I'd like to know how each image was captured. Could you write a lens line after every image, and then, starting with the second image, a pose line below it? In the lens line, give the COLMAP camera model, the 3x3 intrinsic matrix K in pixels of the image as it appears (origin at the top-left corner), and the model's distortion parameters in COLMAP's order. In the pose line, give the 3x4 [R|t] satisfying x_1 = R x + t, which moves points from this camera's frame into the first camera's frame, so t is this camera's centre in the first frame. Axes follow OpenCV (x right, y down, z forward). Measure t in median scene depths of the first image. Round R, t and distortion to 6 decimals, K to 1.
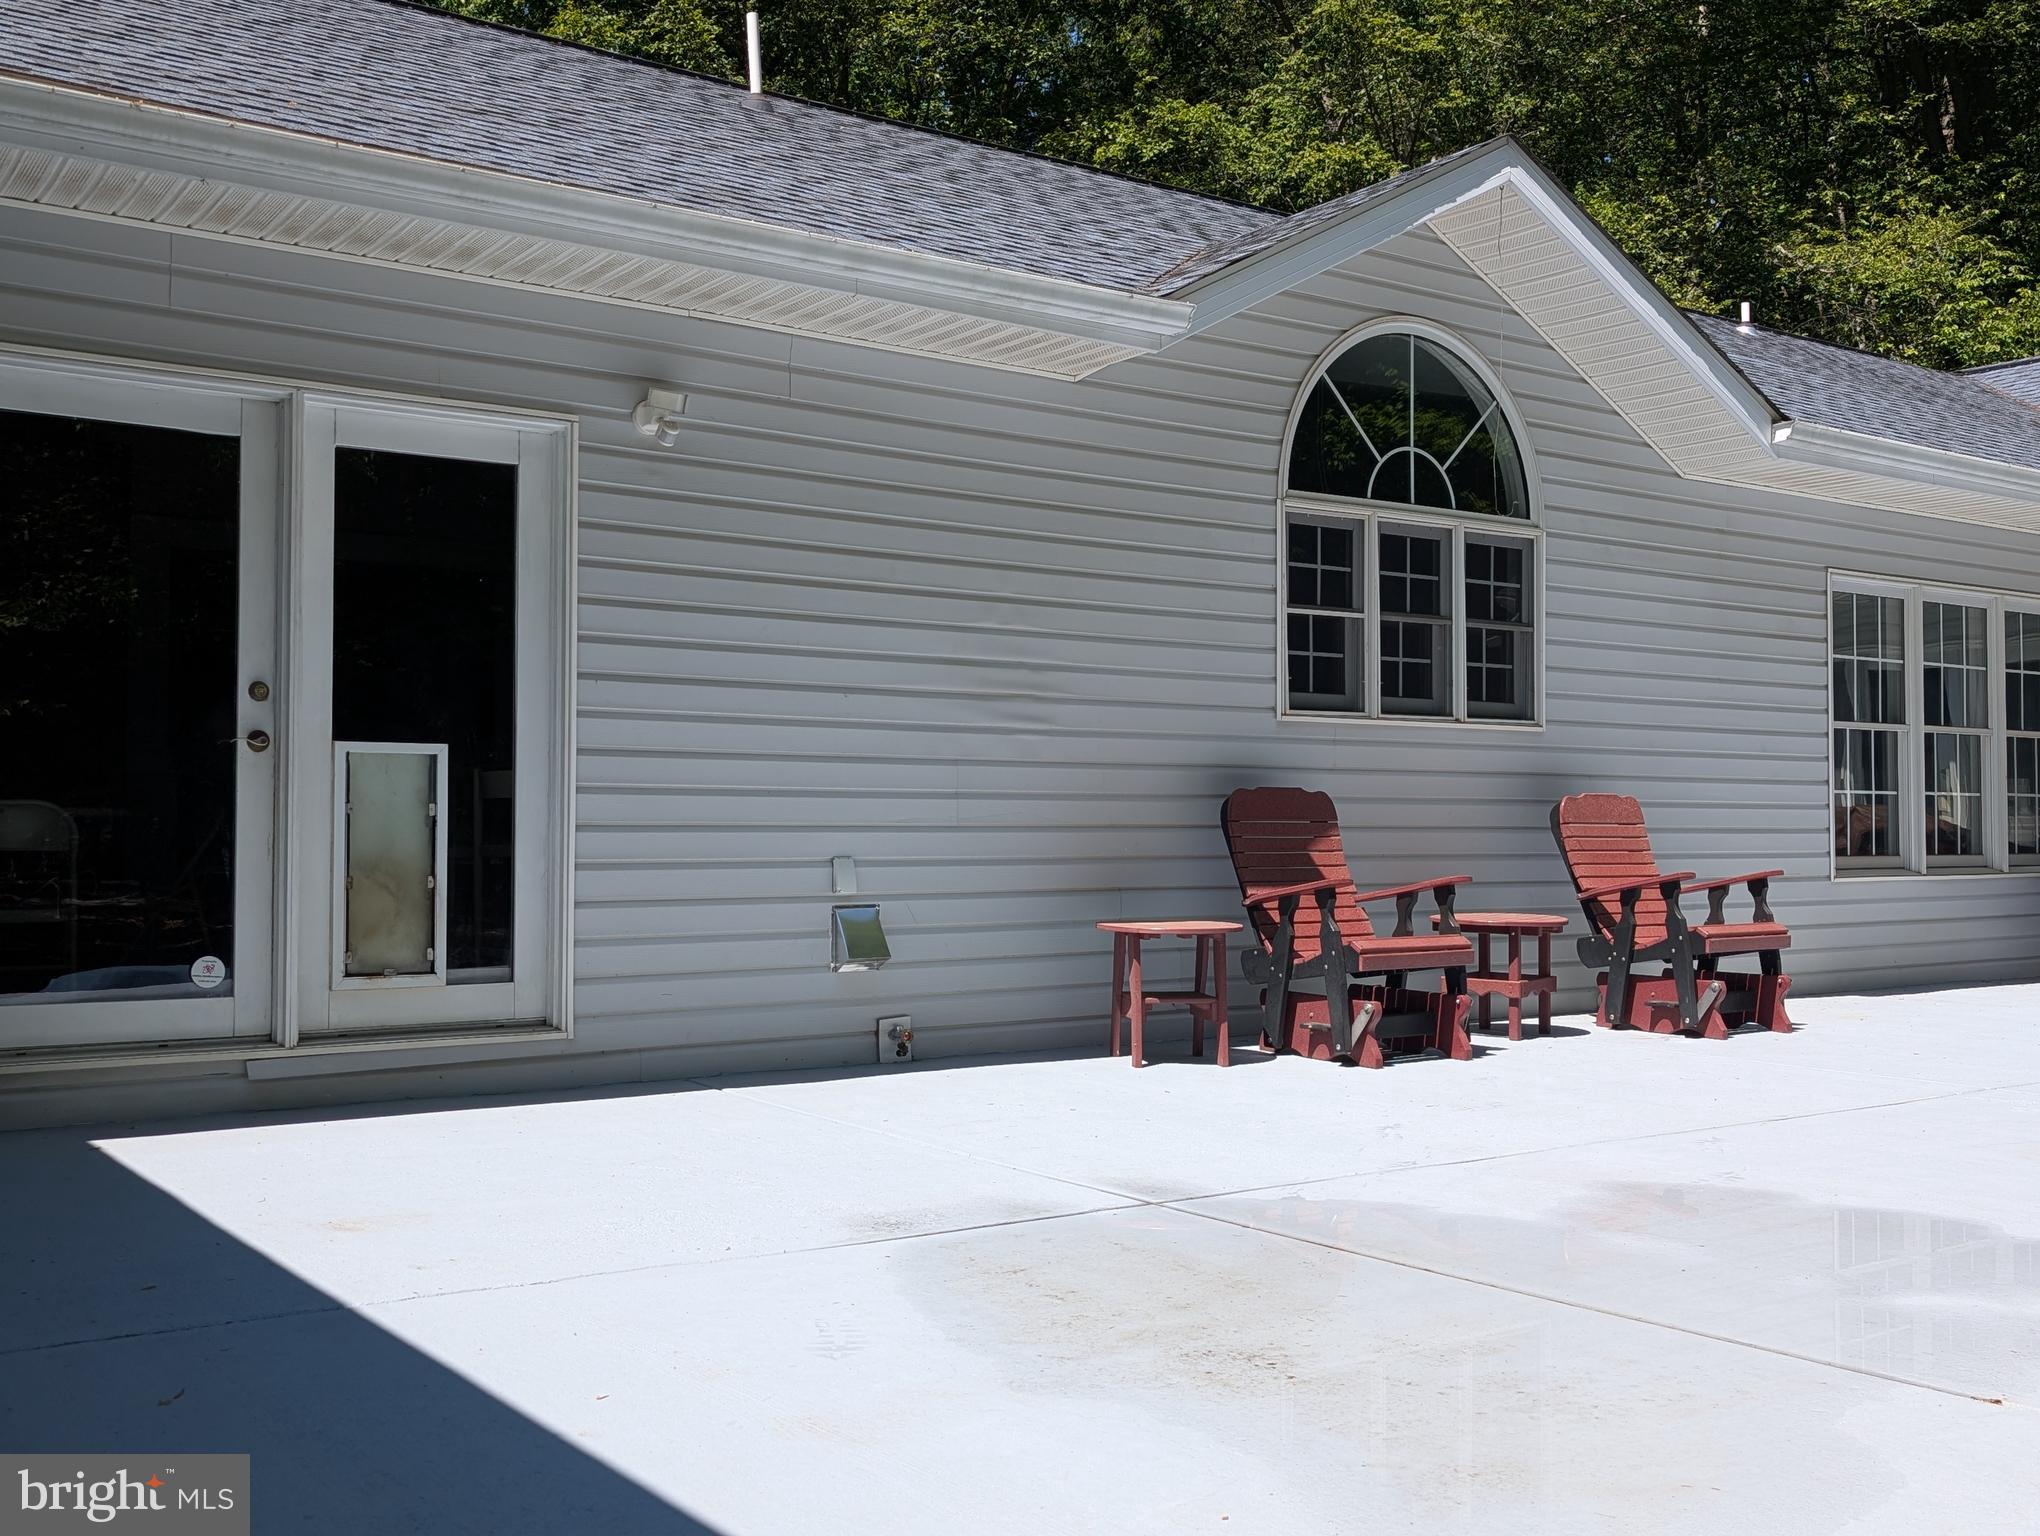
lens RADIAL K [[1992.8, 0, 1020.6], [0, 1992.8, 779.4], [0, 0, 1]] dist [0.075124, 0.000000]
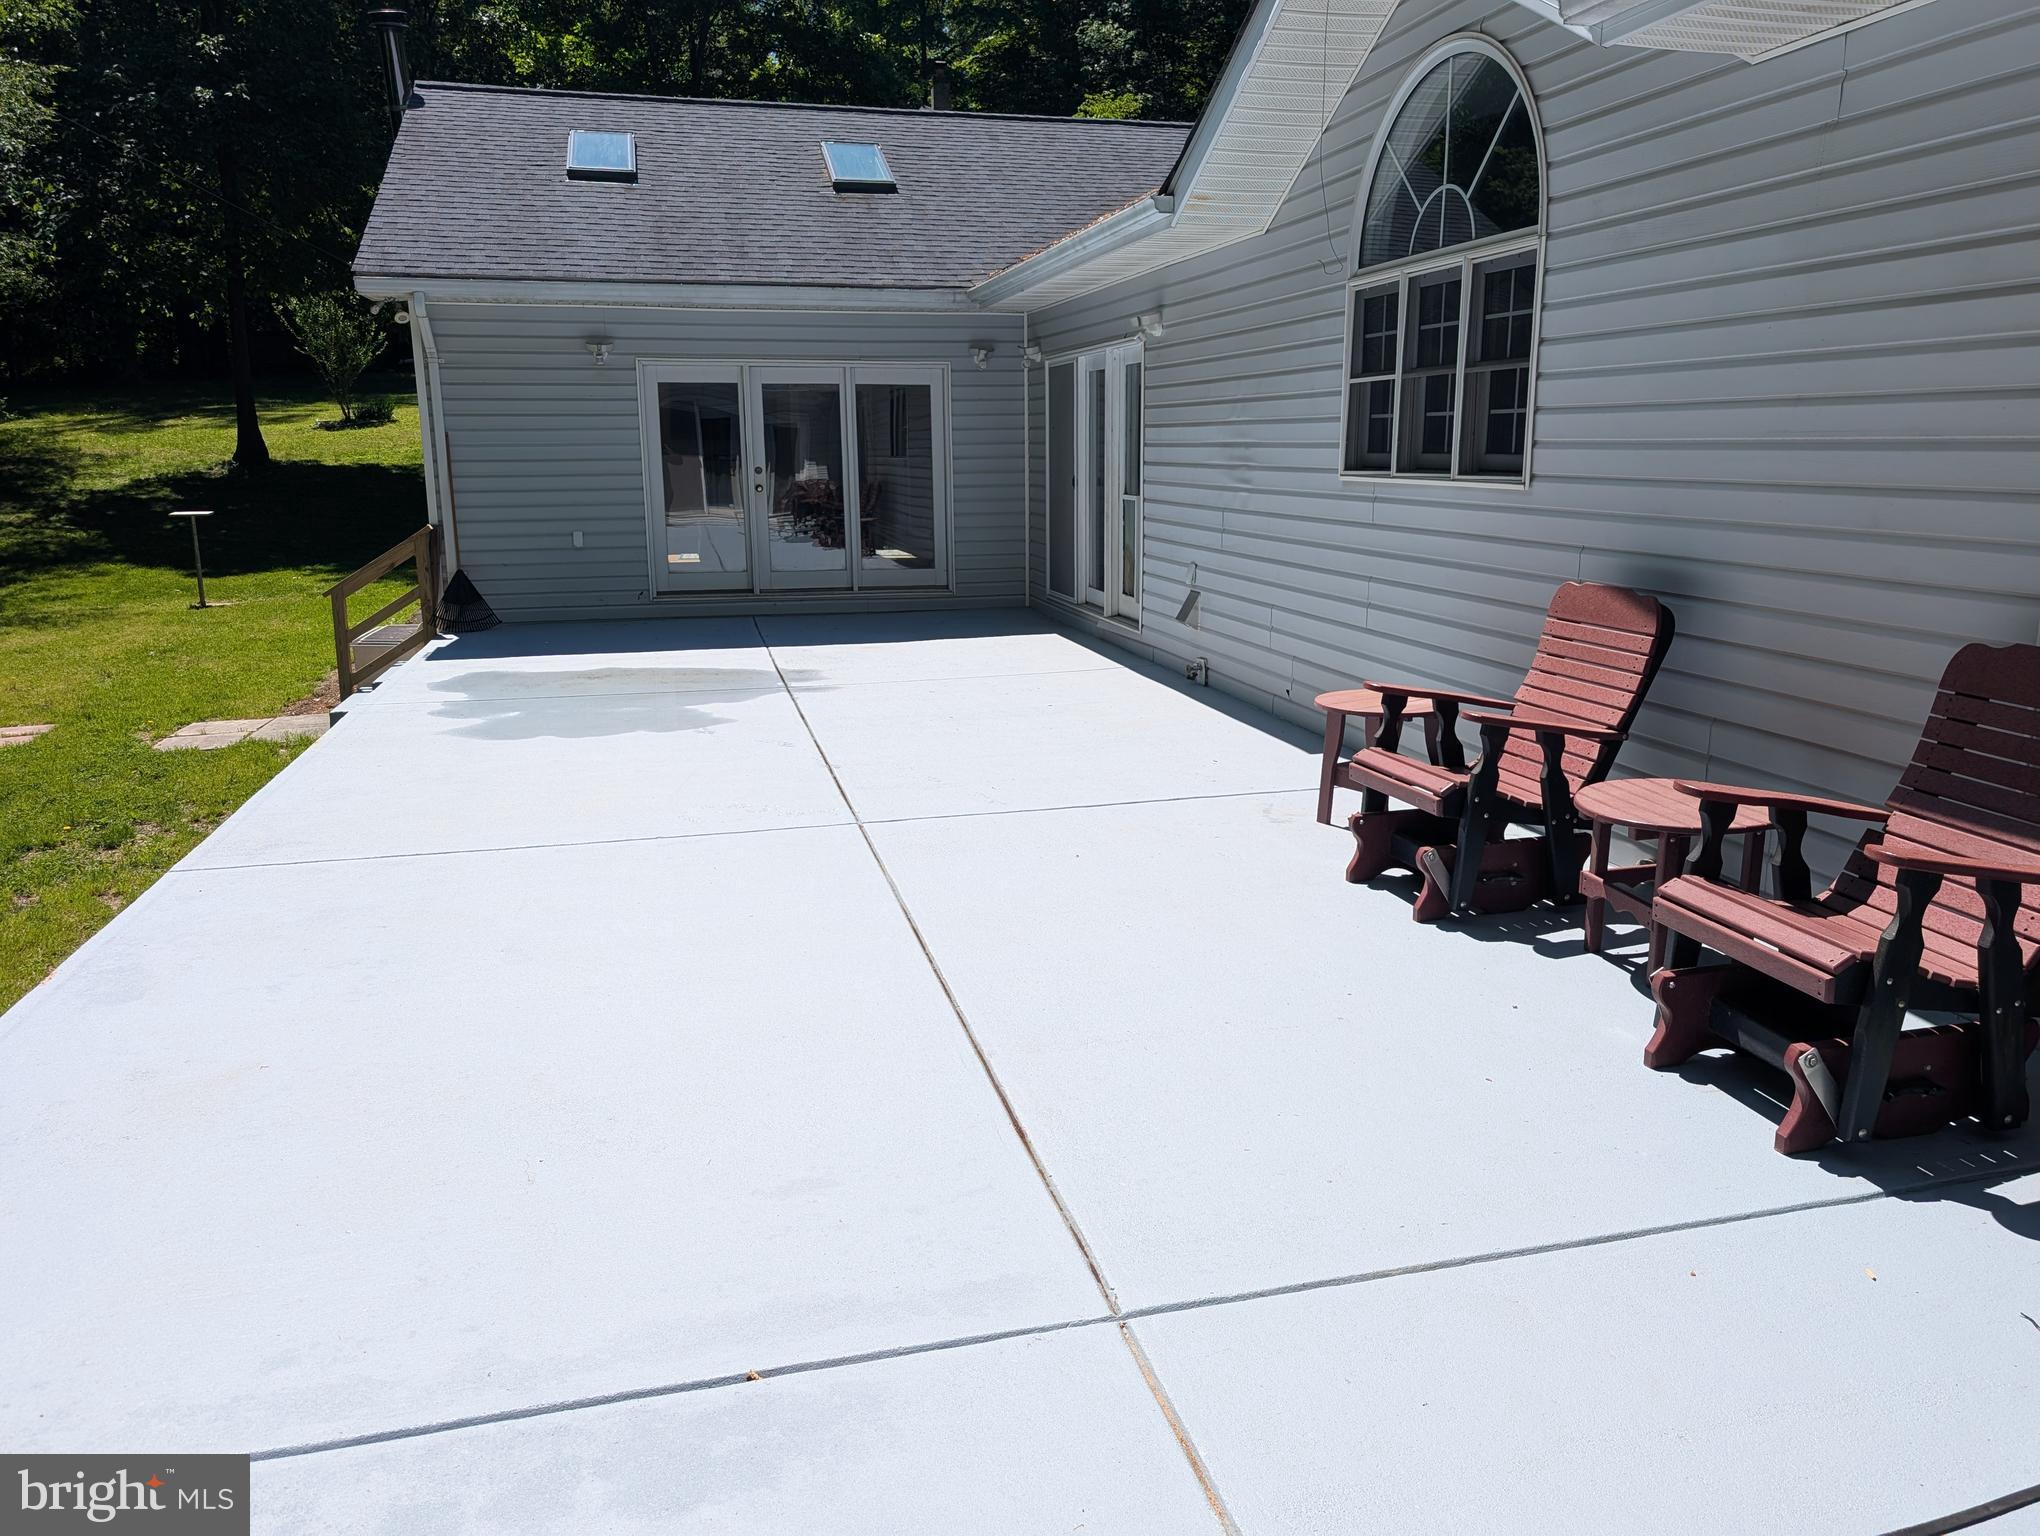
lens RADIAL K [[1448.0, 0, 1029.2], [0, 1448.0, 752.1], [0, 0, 1]] dist [0.013994, -0.015587]
pose [[-0.349865, 0.193934, -0.916506, 0.995973], [0.025620, 0.979952, 0.197579, -0.045585], [0.936450, 0.045645, -0.347820, 1.123700]]
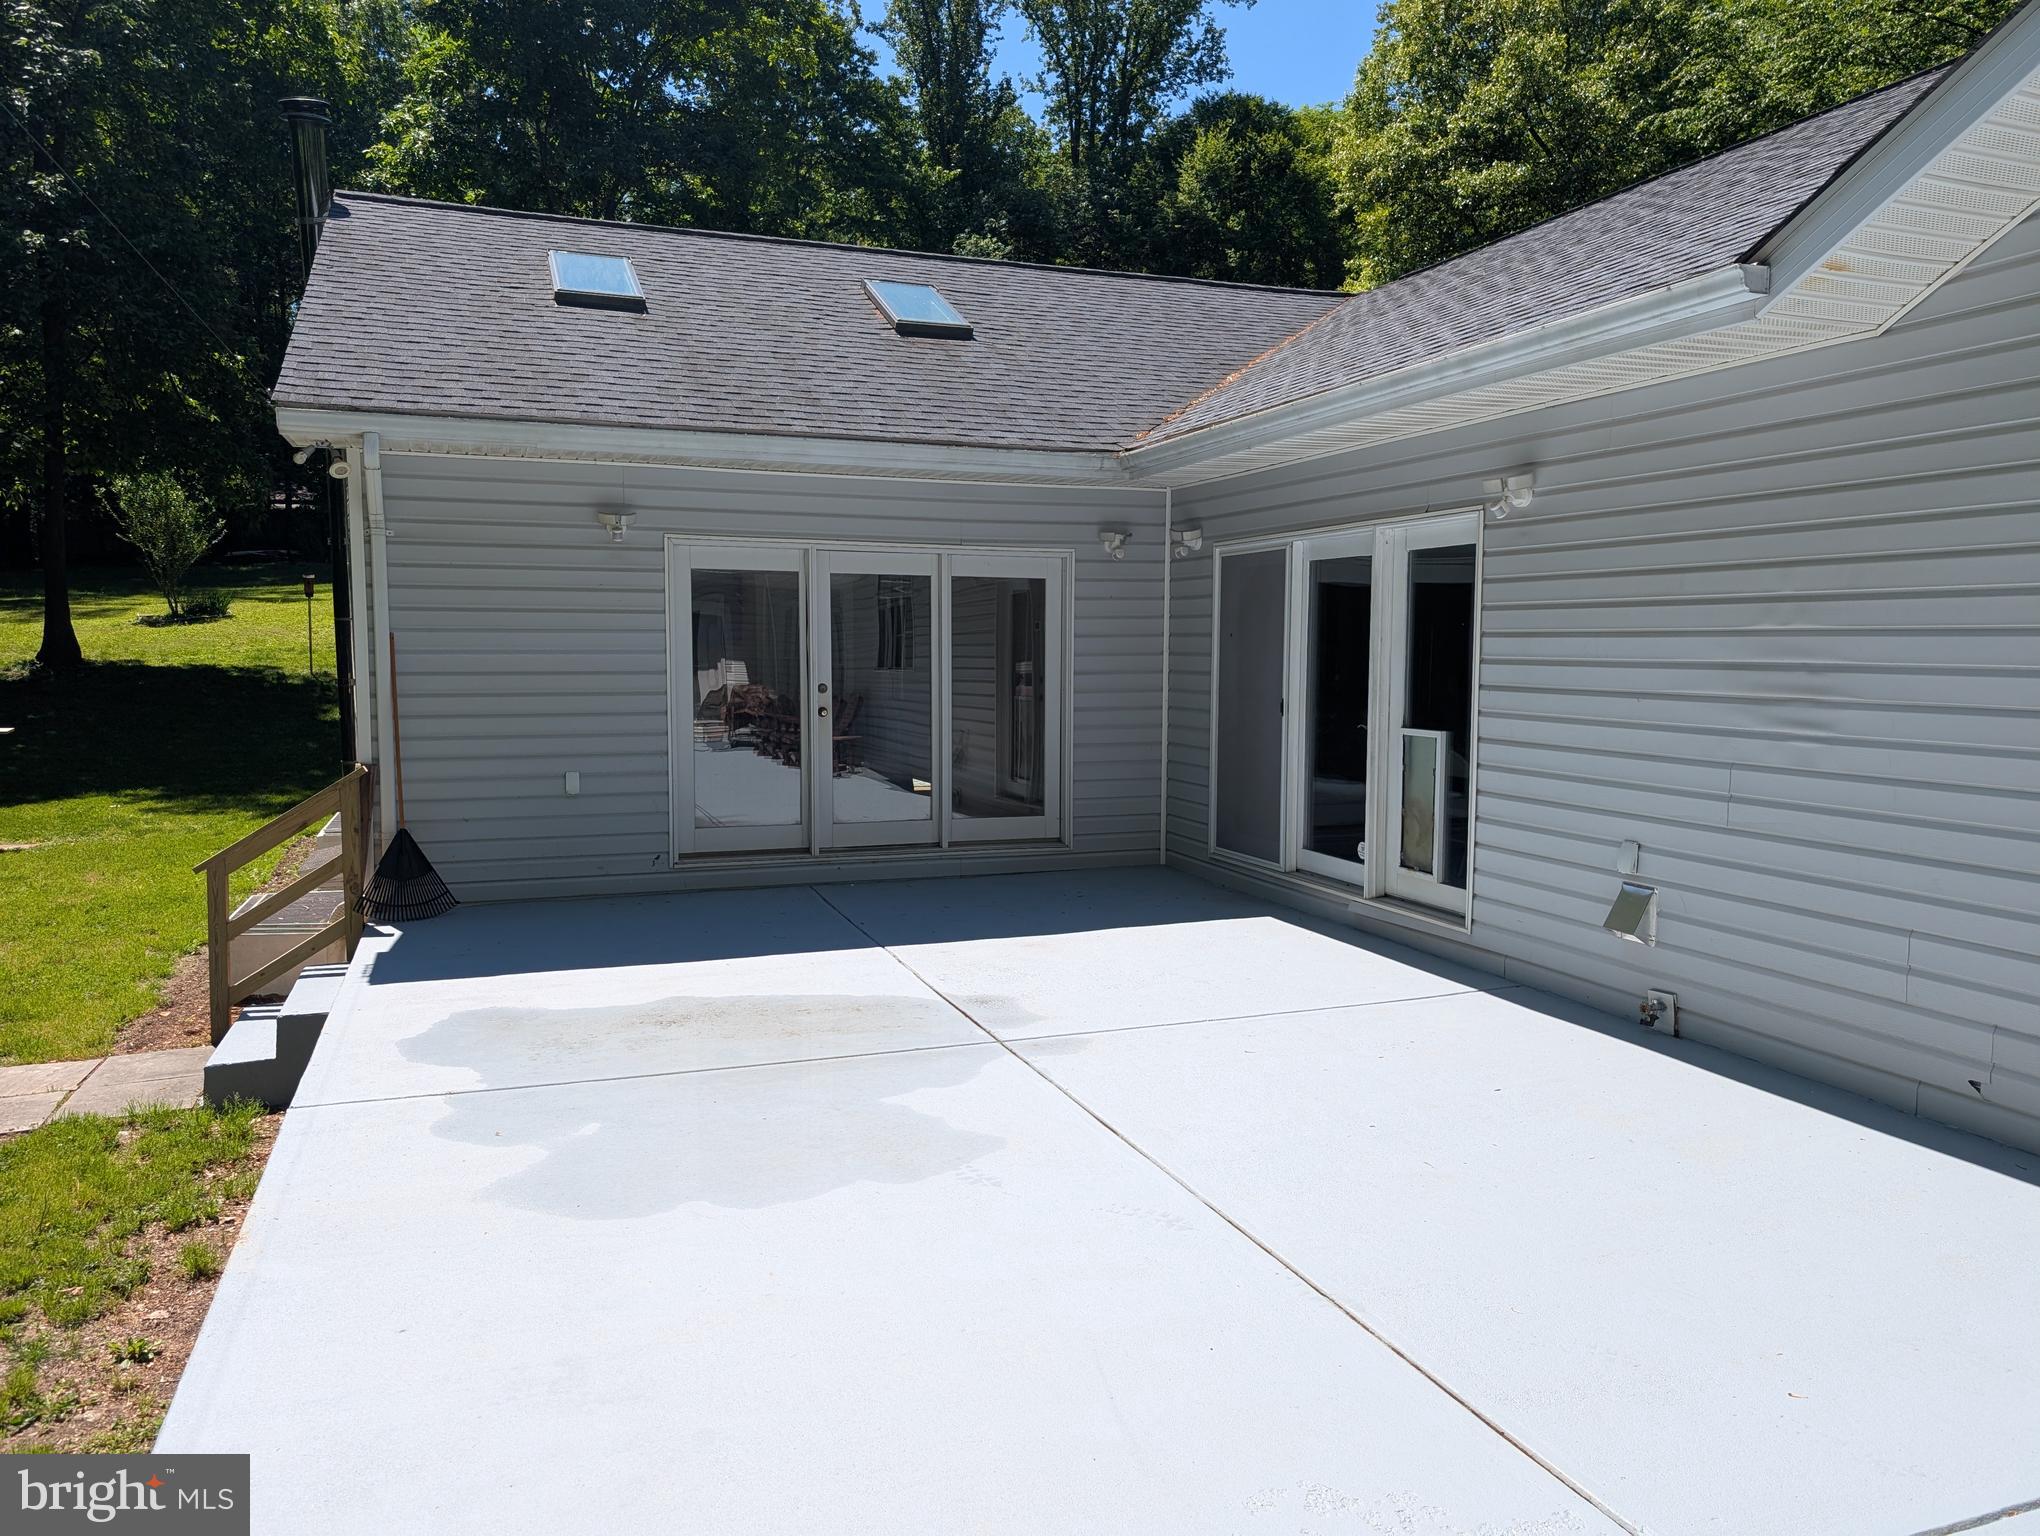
lens RADIAL K [[1448.0, 0, 1014.6], [0, 1448.0, 770.8], [0, 0, 1]] dist [0.013994, -0.015587]
pose [[-0.251069, 0.079425, -0.964705, 0.686084], [0.017710, 0.996838, 0.077461, -0.061949], [0.967807, 0.002363, -0.251682, 0.739096]]
